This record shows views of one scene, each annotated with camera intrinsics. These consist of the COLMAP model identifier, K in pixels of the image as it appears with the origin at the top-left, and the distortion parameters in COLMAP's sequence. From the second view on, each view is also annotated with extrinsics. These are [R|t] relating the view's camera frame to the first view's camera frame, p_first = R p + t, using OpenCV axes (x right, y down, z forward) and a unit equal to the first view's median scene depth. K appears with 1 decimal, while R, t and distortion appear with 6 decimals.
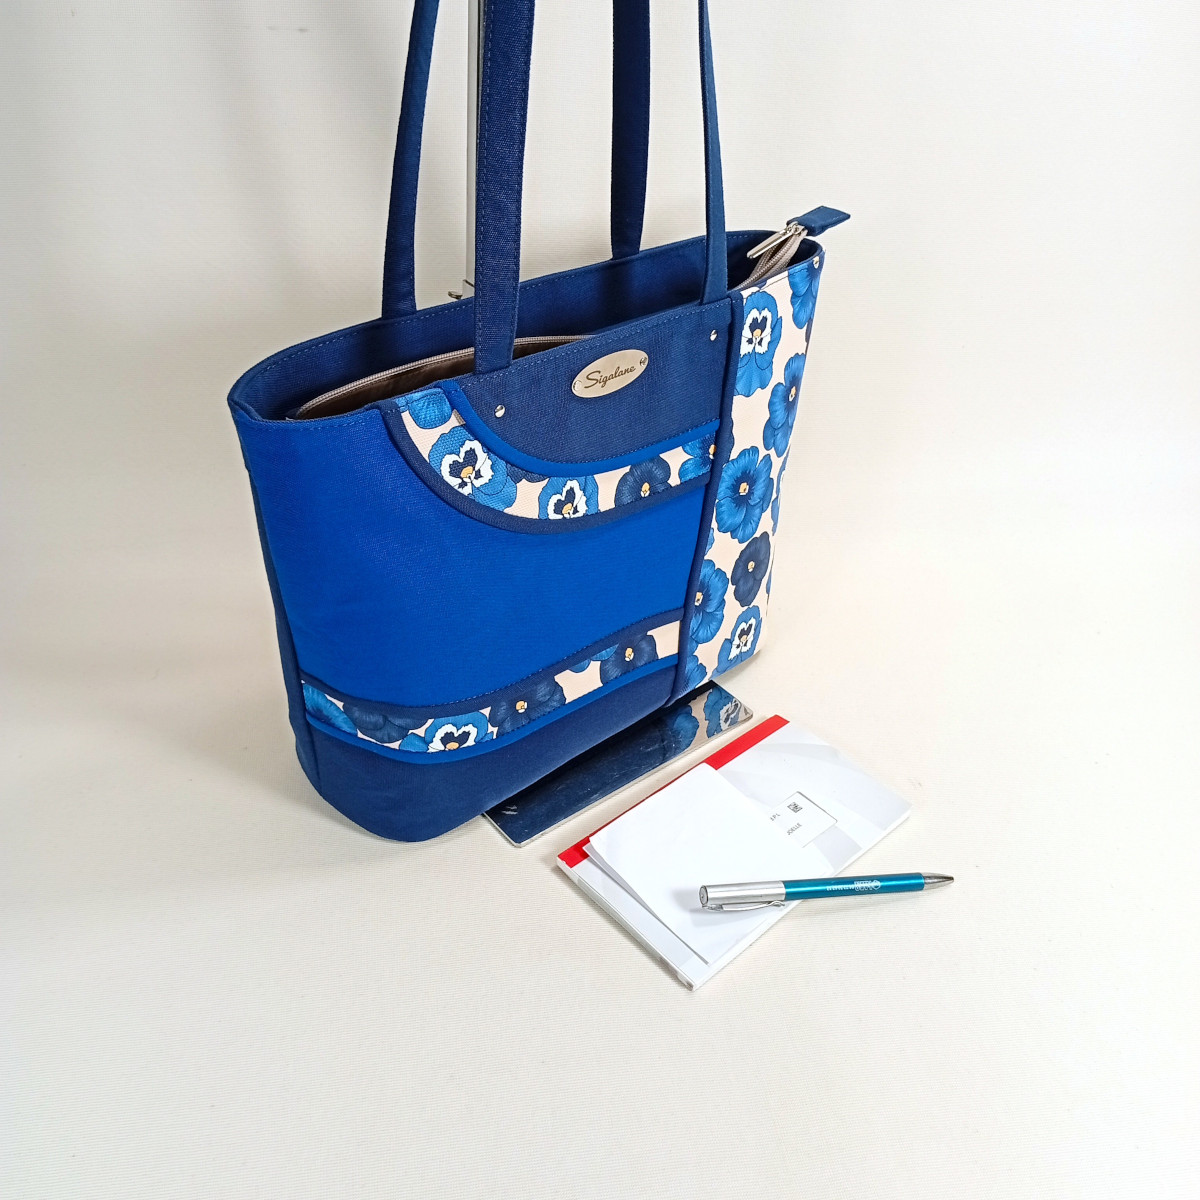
lens RADIAL K [[1263.6, 0, 600.0], [0, 1263.6, 600.0], [0, 0, 1]] dist [0.063933, -0.216797]
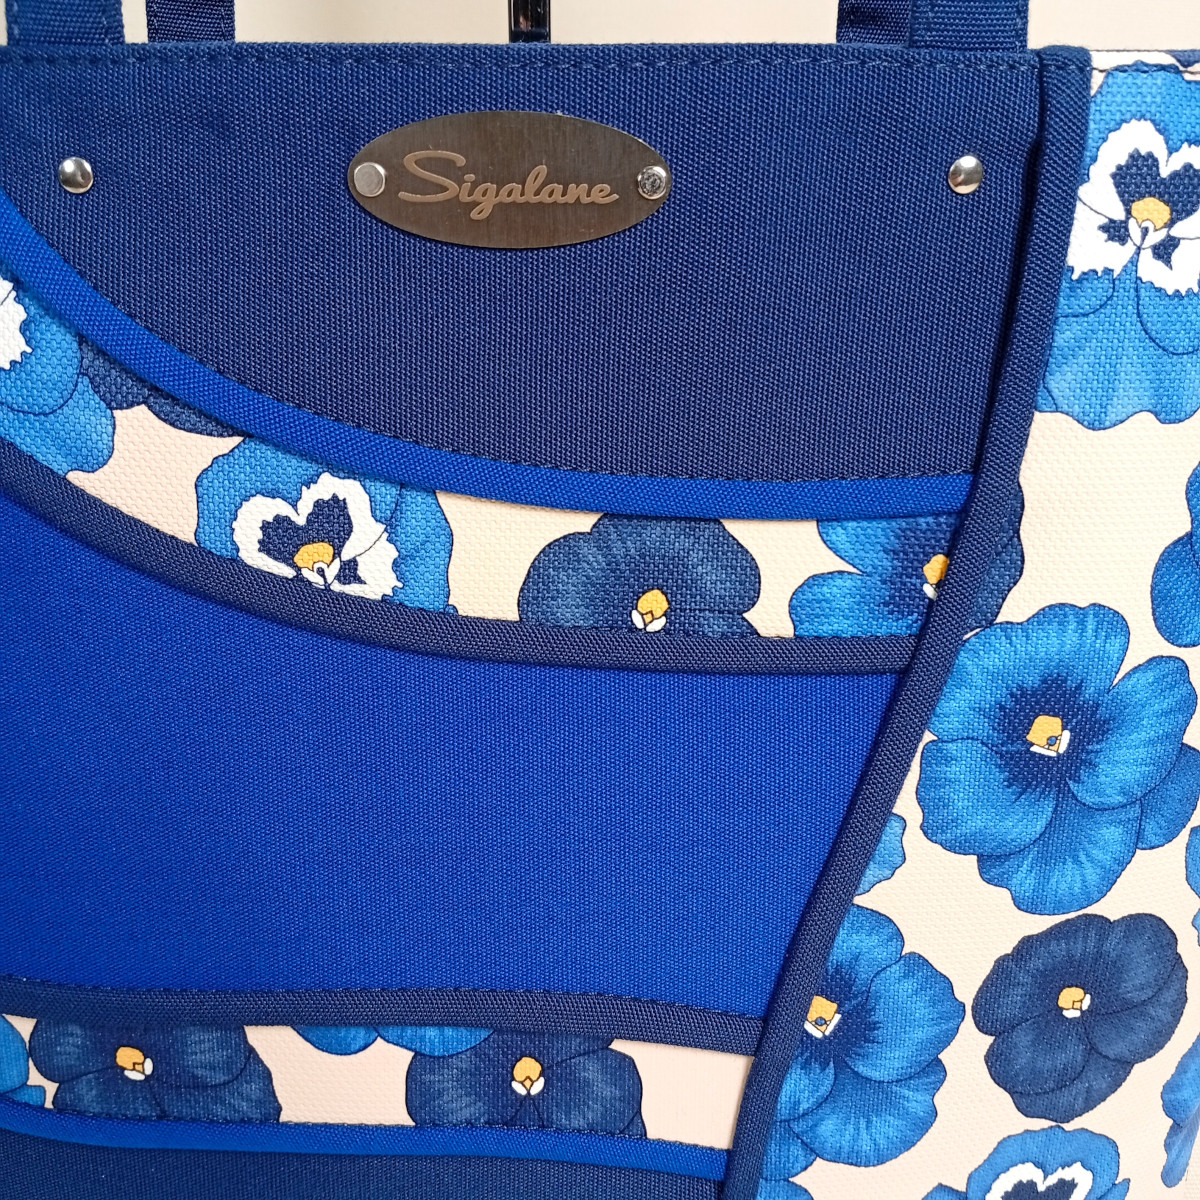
lens RADIAL K [[1263.6, 0, 600.0], [0, 1263.6, 600.0], [0, 0, 1]] dist [0.063933, -0.216797]
pose [[0.742097, 0.213480, -0.635388, 0.225962], [-0.359495, 0.926821, -0.108473, -0.046010], [0.565734, 0.308916, 0.764536, 0.699012]]
